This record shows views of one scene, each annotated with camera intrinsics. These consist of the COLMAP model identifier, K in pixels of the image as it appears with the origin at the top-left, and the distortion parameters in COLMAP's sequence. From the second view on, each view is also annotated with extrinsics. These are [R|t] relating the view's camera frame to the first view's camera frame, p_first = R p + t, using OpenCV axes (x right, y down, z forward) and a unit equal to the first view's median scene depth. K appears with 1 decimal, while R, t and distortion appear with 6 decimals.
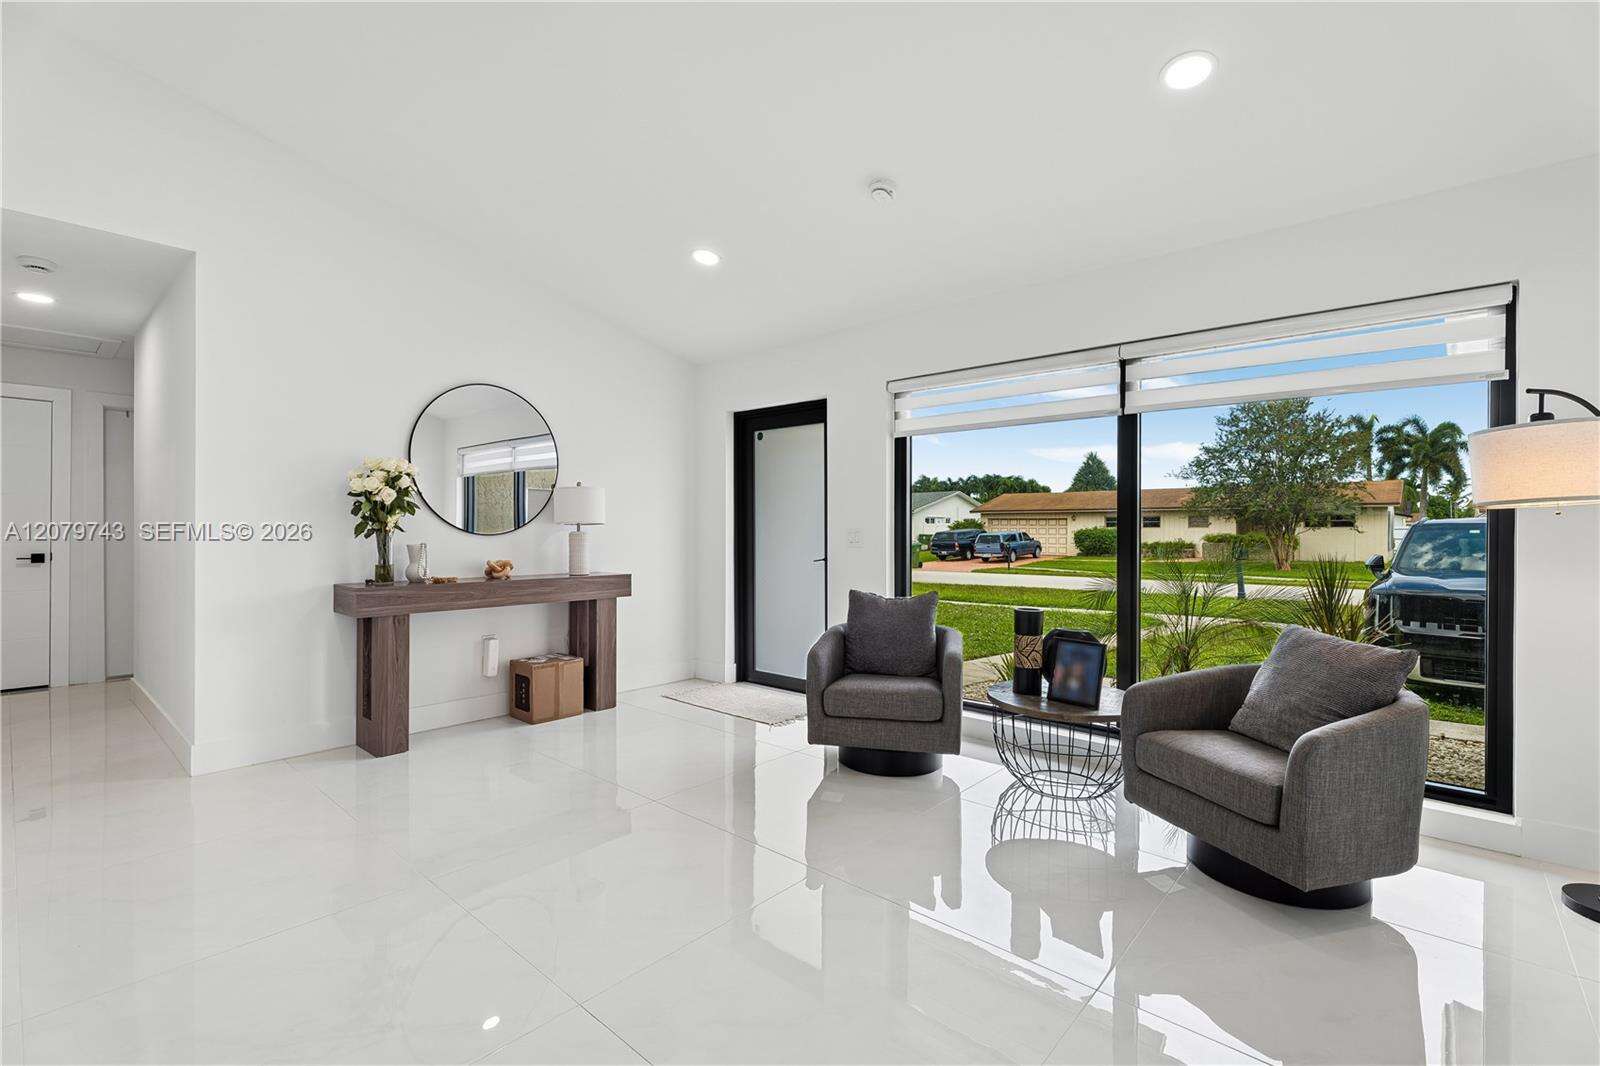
lens RADIAL K [[698.1, 0, 800.0], [0, 698.1, 533.0], [0, 0, 1]] dist [0.001159, 0.000286]
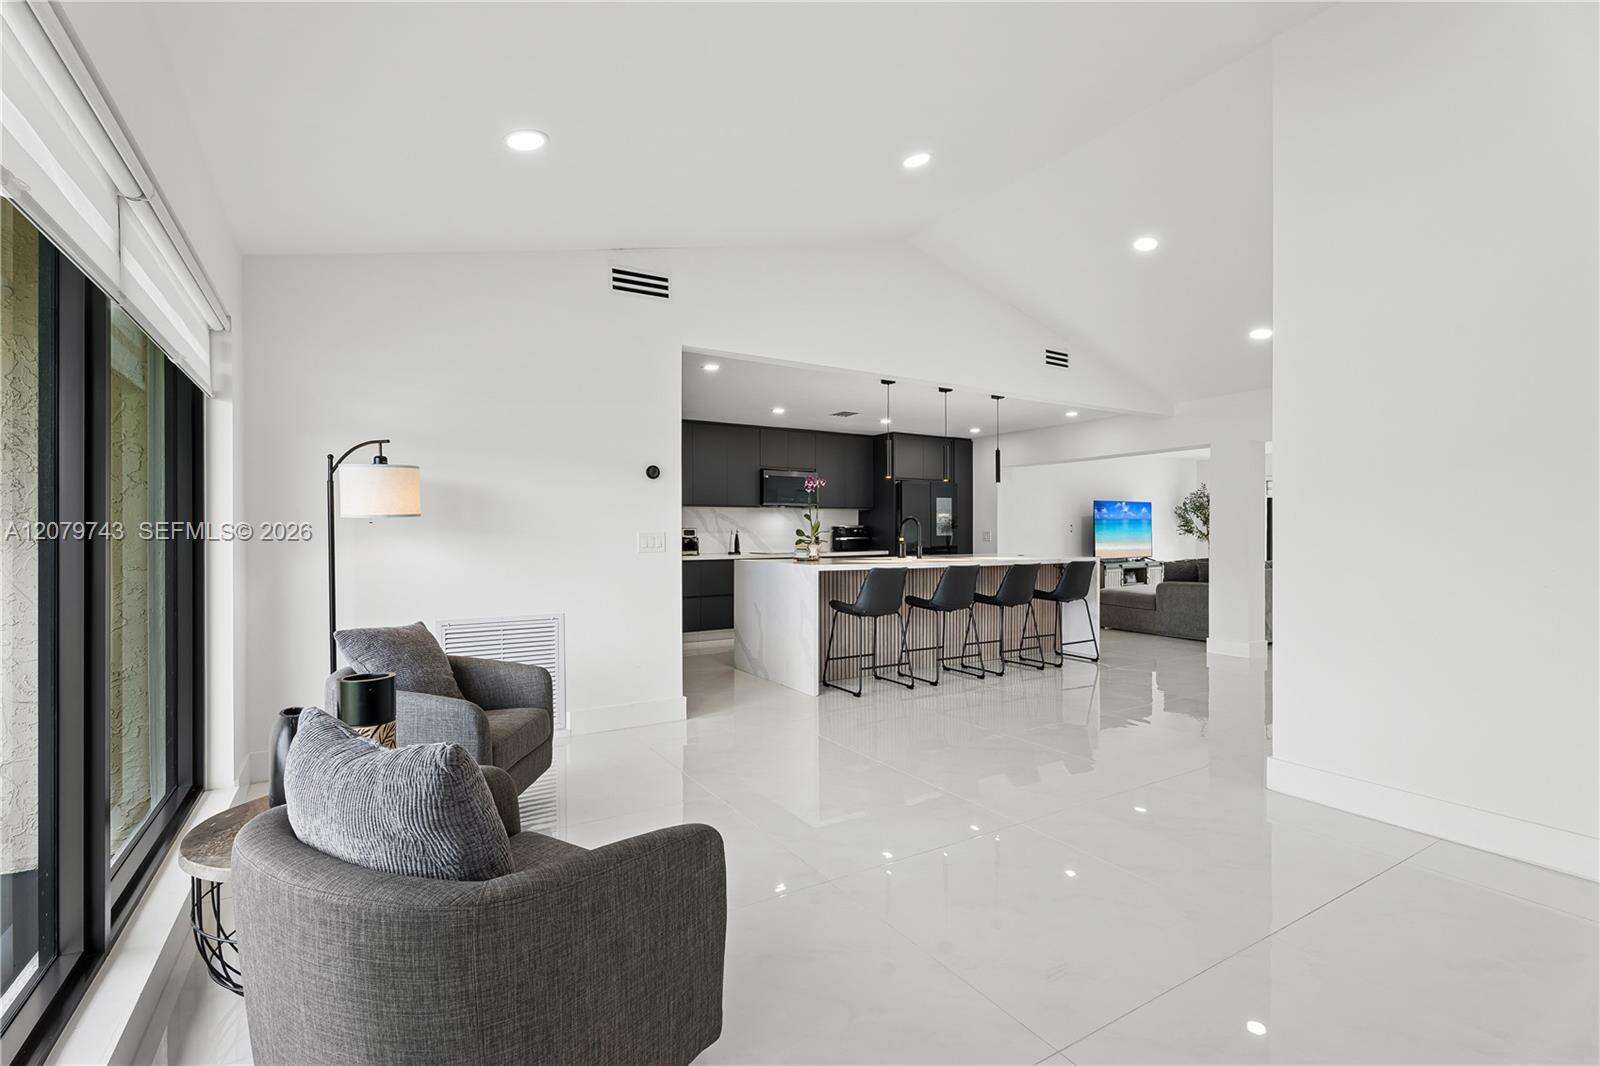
lens RADIAL K [[709.2, 0, 800.0], [0, 709.2, 533.0], [0, 0, 1]] dist [-0.001335, -0.000283]
pose [[-0.958959, -0.001232, 0.283542, -0.130370], [-0.000382, 0.999995, 0.003053, -0.005196], [-0.283545, 0.002820, -0.958955, 1.089198]]
